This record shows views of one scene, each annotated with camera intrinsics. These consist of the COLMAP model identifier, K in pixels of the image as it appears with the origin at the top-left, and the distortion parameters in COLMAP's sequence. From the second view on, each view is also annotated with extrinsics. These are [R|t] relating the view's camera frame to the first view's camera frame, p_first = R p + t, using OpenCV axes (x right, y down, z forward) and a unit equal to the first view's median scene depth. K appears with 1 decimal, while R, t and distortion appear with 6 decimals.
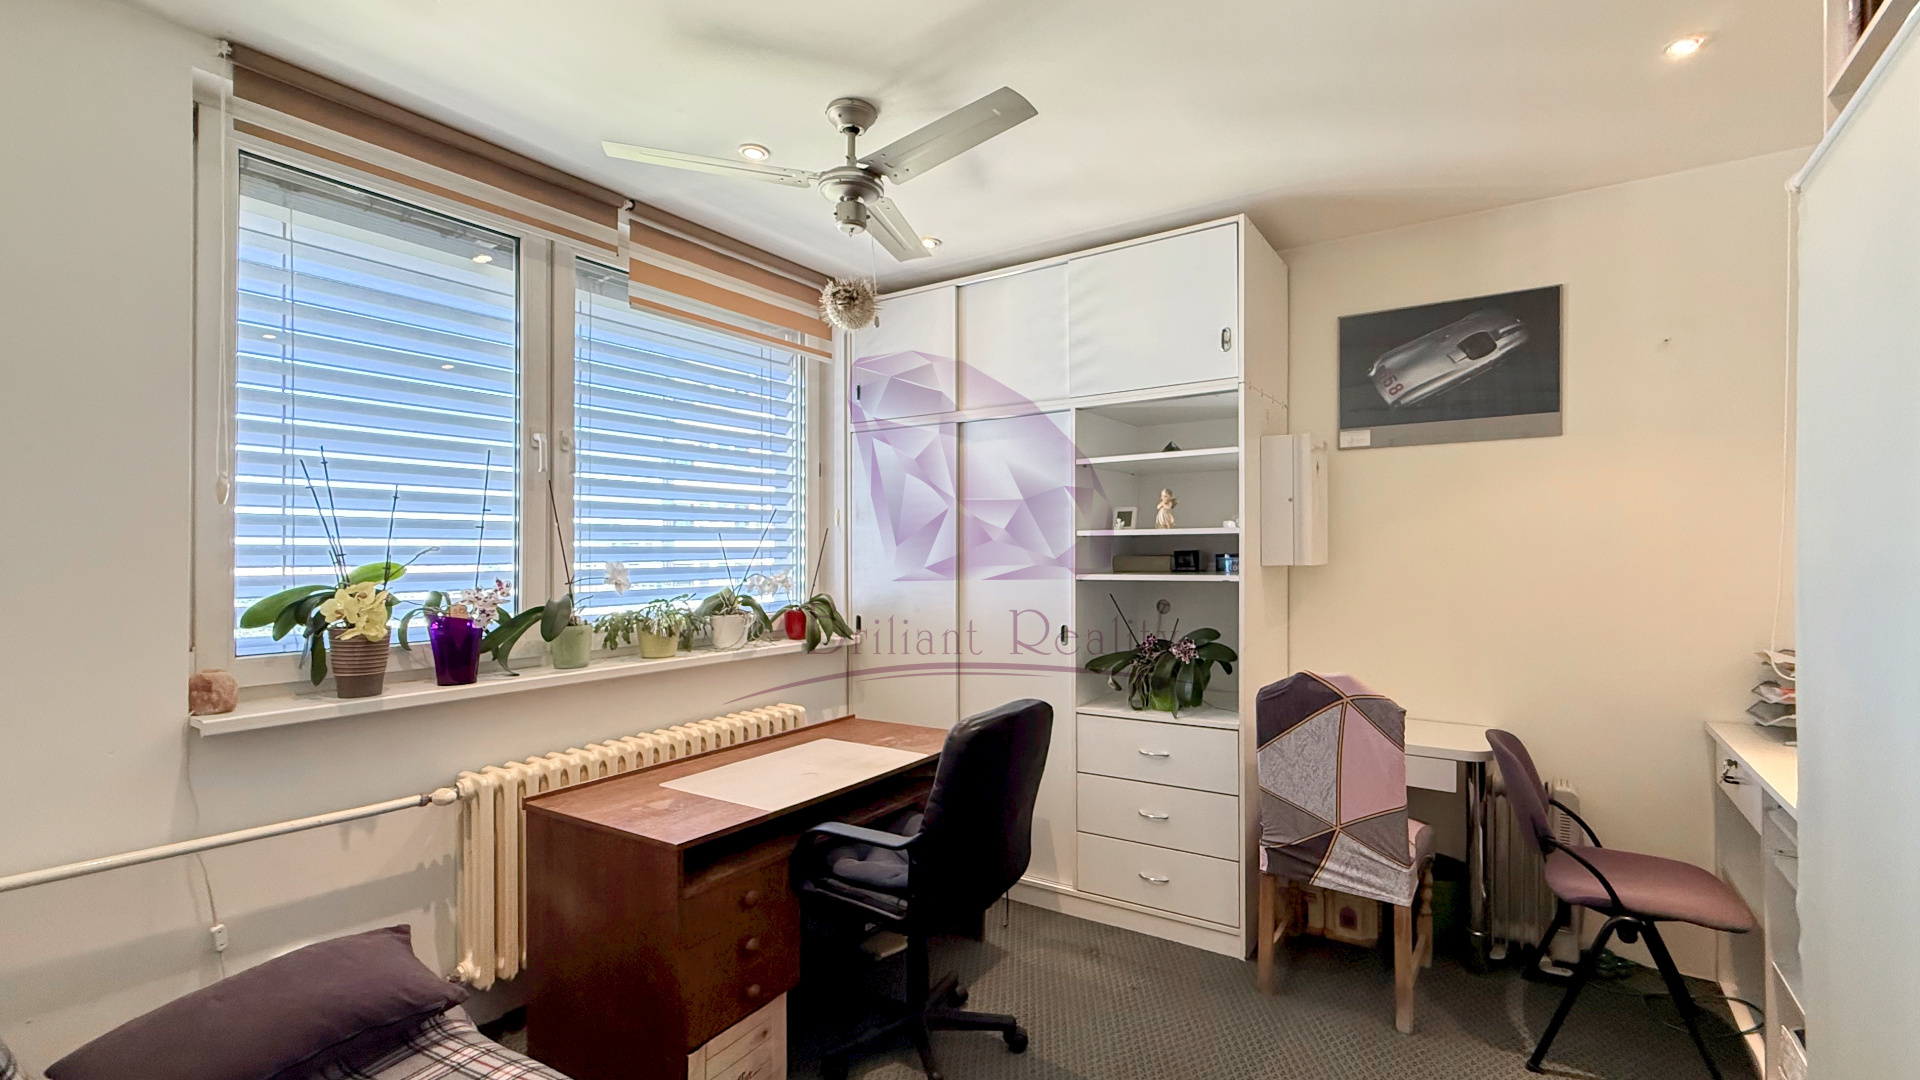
lens RADIAL K [[809.5, 0, 1004.1], [0, 809.5, 545.8], [0, 0, 1]] dist [0.000375, -0.000186]
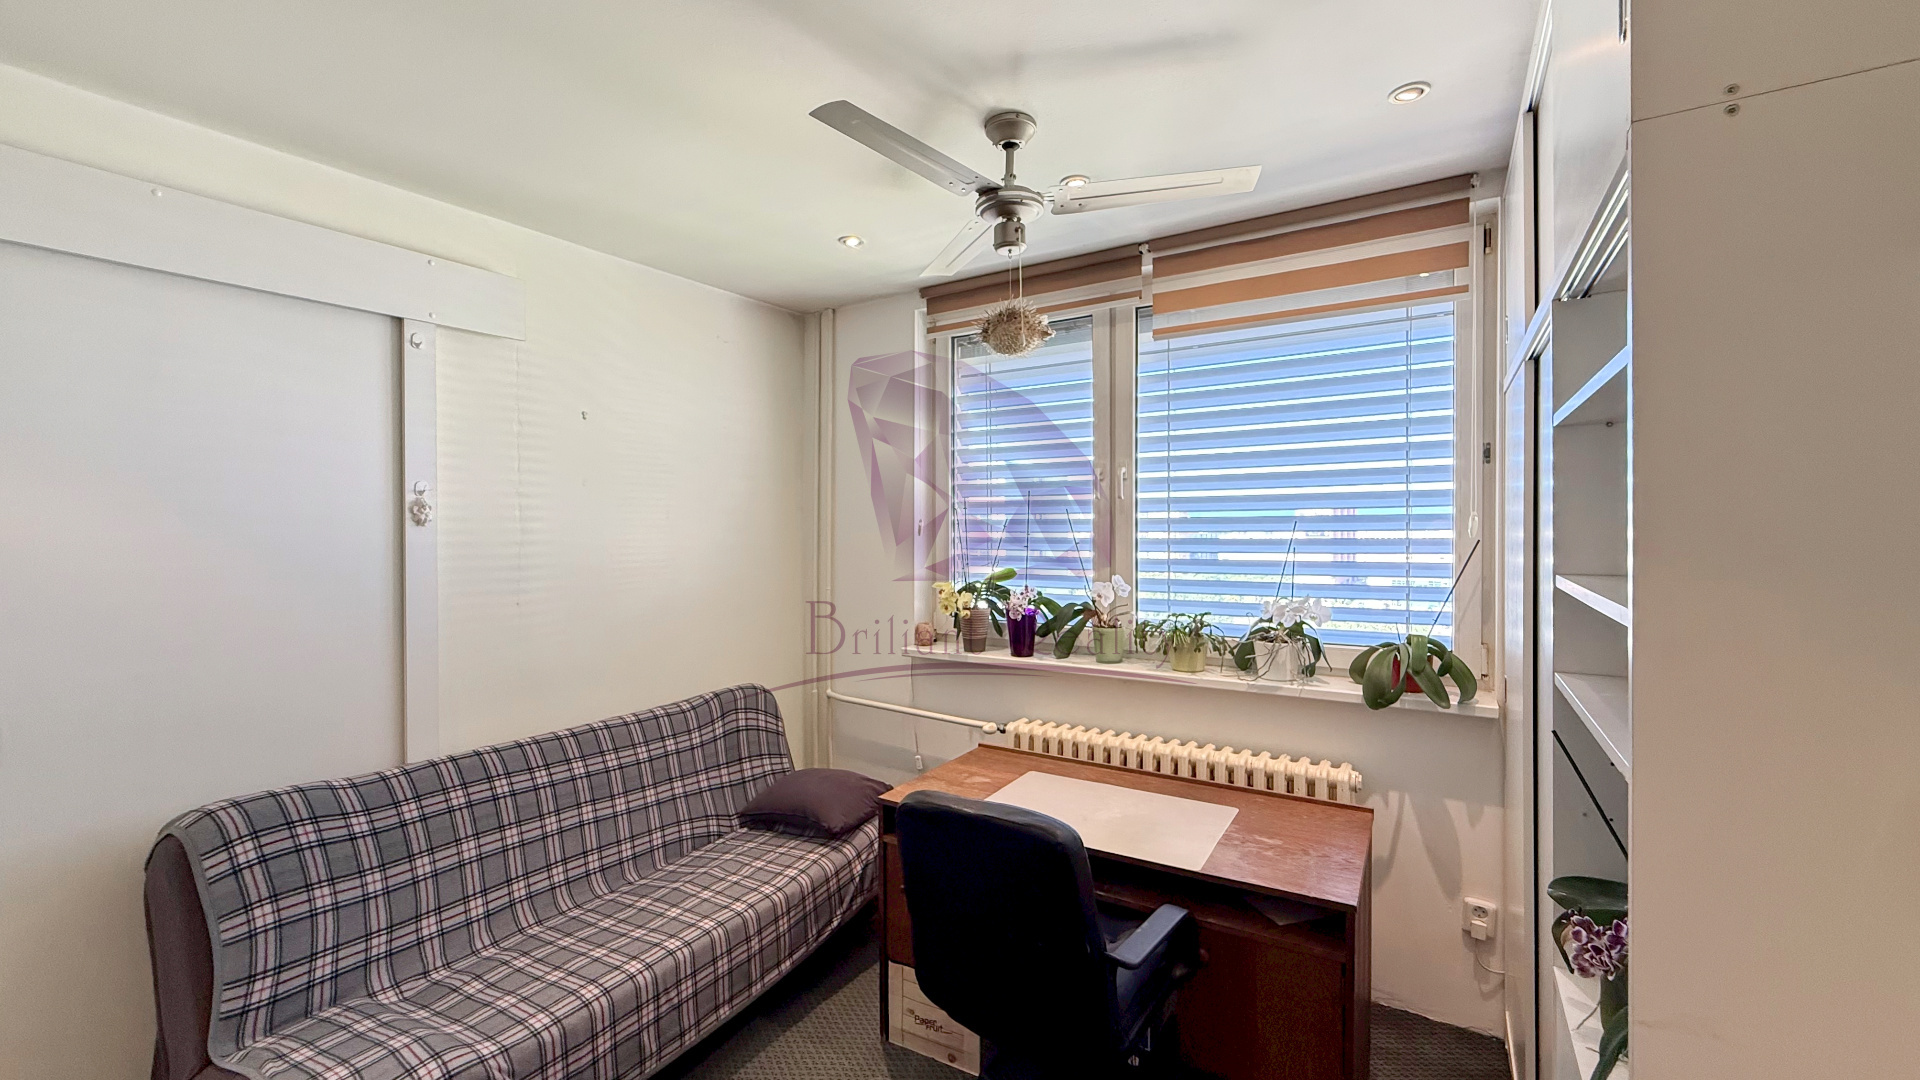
lens RADIAL K [[769.3, 0, 960.0], [0, 769.3, 540.0], [0, 0, 1]] dist [0.000825, -0.000015]
pose [[0.011348, 0.021813, -0.999698, 0.585339], [0.007842, 0.999729, 0.021902, -0.056998], [0.999905, -0.008088, 0.011173, 0.758793]]
